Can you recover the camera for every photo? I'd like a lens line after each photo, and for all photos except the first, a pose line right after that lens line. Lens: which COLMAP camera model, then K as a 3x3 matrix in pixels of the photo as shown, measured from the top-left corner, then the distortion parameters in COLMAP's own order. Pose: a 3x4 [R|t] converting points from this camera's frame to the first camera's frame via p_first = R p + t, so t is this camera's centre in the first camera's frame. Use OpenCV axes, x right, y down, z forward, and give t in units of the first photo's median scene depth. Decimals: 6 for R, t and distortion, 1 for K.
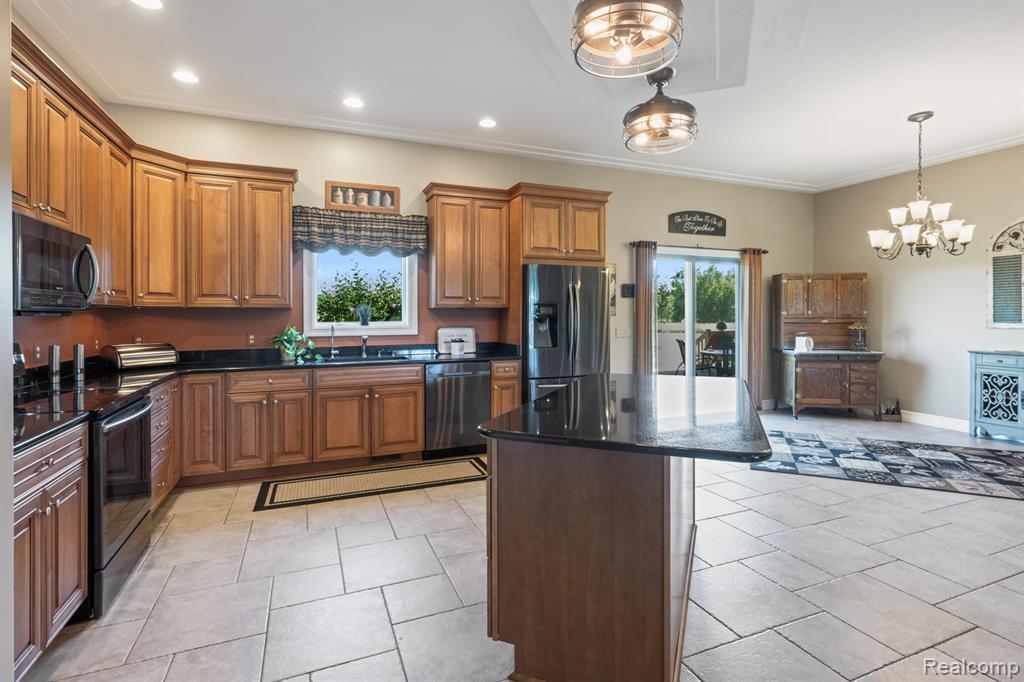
lens RADIAL K [[500.2, 0, 512.5], [0, 500.2, 312.0], [0, 0, 1]] dist [-0.000469, 0.003157]
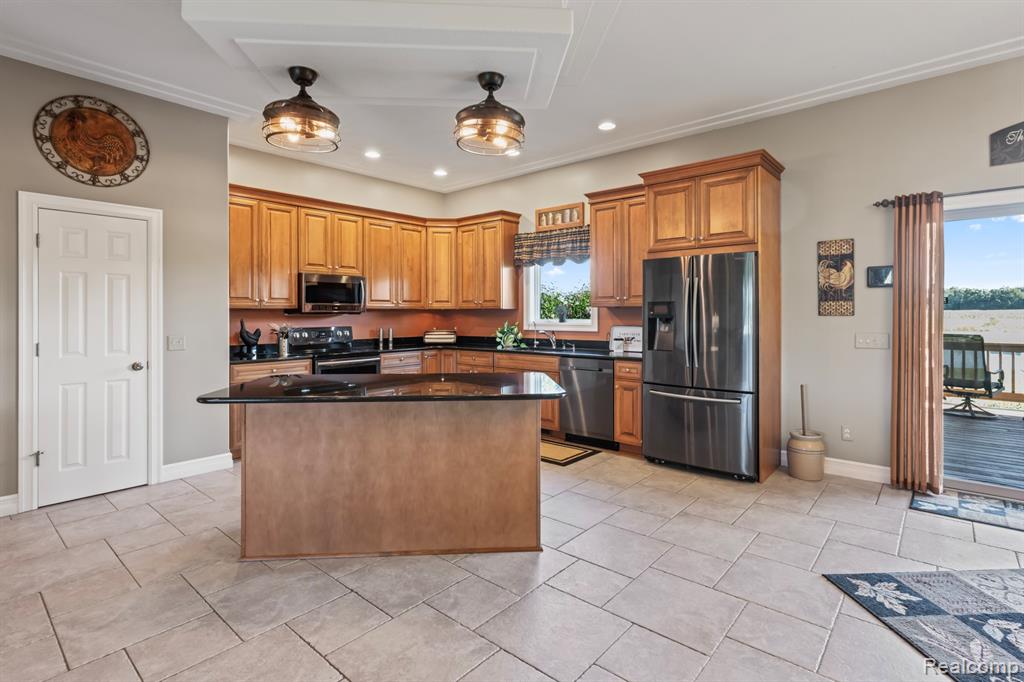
lens RADIAL K [[500.2, 0, 512.5], [0, 500.2, 312.0], [0, 0, 1]] dist [-0.000469, 0.003157]
pose [[0.448521, -0.000557, -0.893772, 0.740870], [0.007508, 0.999967, 0.003144, -0.003246], [0.893741, -0.008121, 0.448510, 0.353898]]
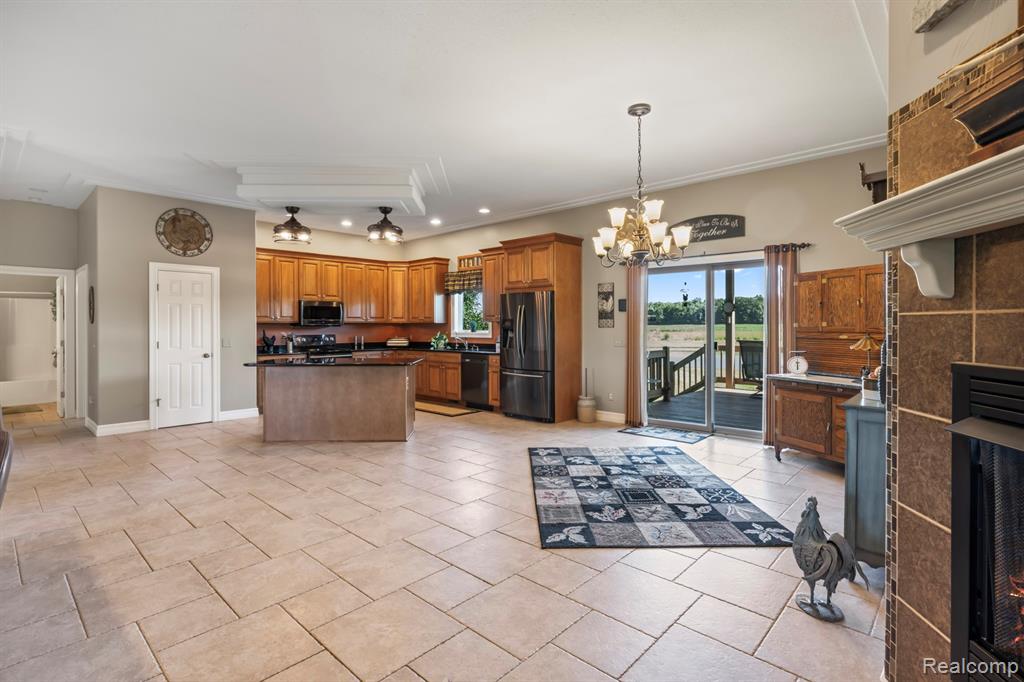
lens RADIAL K [[493.4, 0, 511.0], [0, 493.4, 326.4], [0, 0, 1]] dist [0.001160, 0.000685]
pose [[0.417885, 0.003879, -0.908492, 1.410210], [0.007026, 0.999947, 0.007501, -0.006196], [0.908473, -0.009517, 0.417836, 0.378857]]
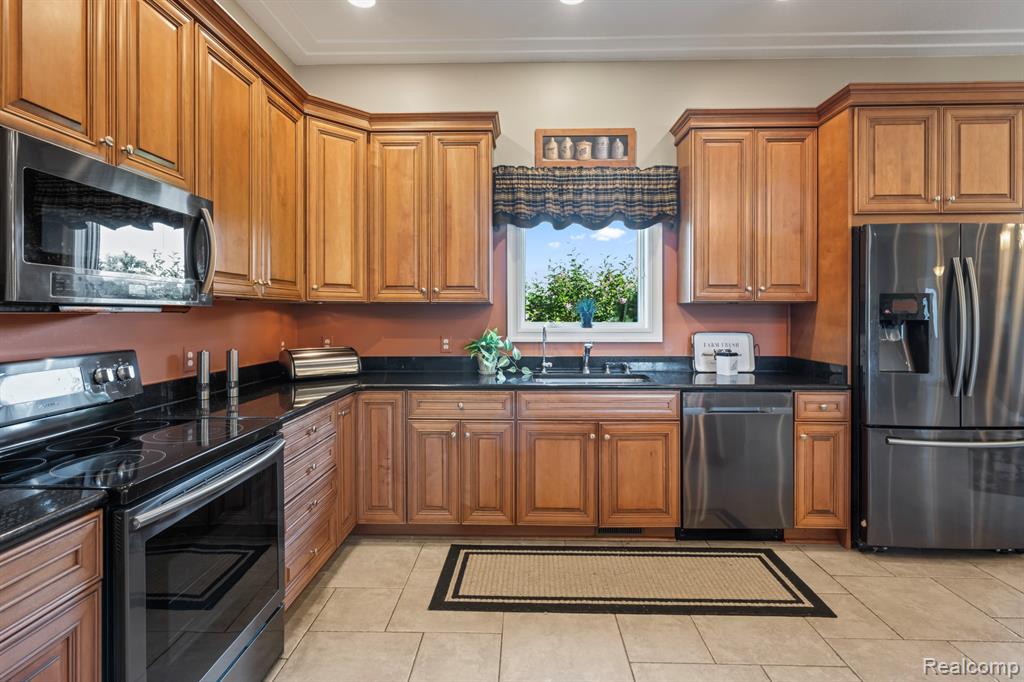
lens RADIAL K [[500.2, 0, 512.5], [0, 500.2, 312.0], [0, 0, 1]] dist [-0.000469, 0.003157]
pose [[0.914515, 0.001910, -0.404546, -0.104825], [-0.000787, 0.999995, 0.002941, 0.002448], [0.404550, -0.002371, 0.914513, 0.307799]]
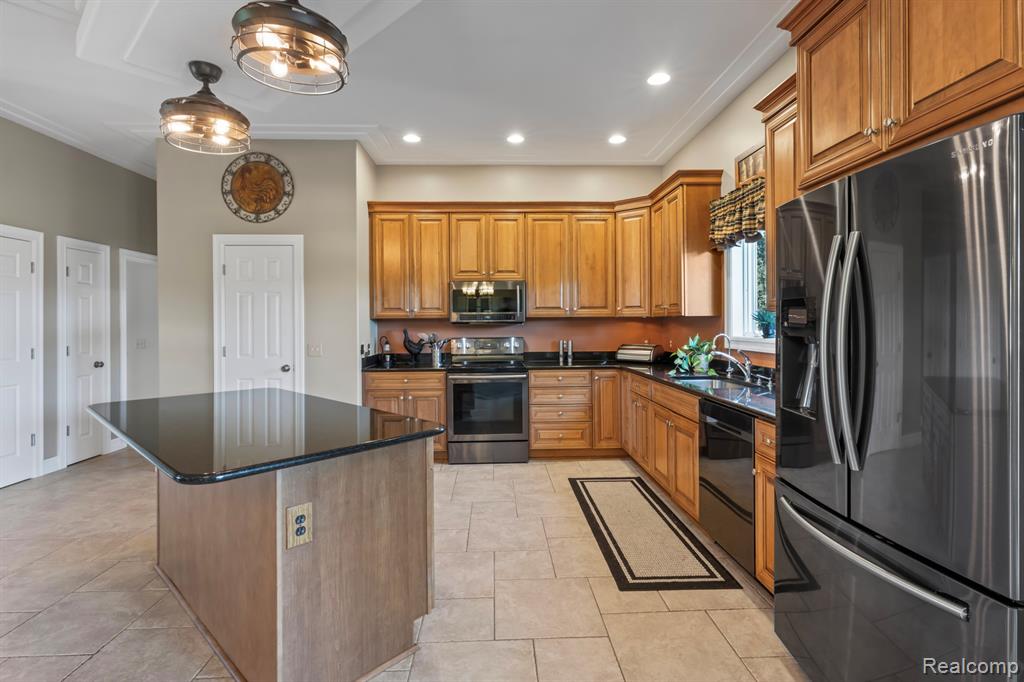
lens RADIAL K [[496.4, 0, 512.5], [0, 496.4, 322.8], [0, 0, 1]] dist [0.000044, 0.001983]
pose [[-0.343807, 0.007538, -0.939010, 0.498226], [0.013784, 0.999901, 0.002980, -0.002545], [0.938939, -0.011919, -0.343876, 0.910614]]
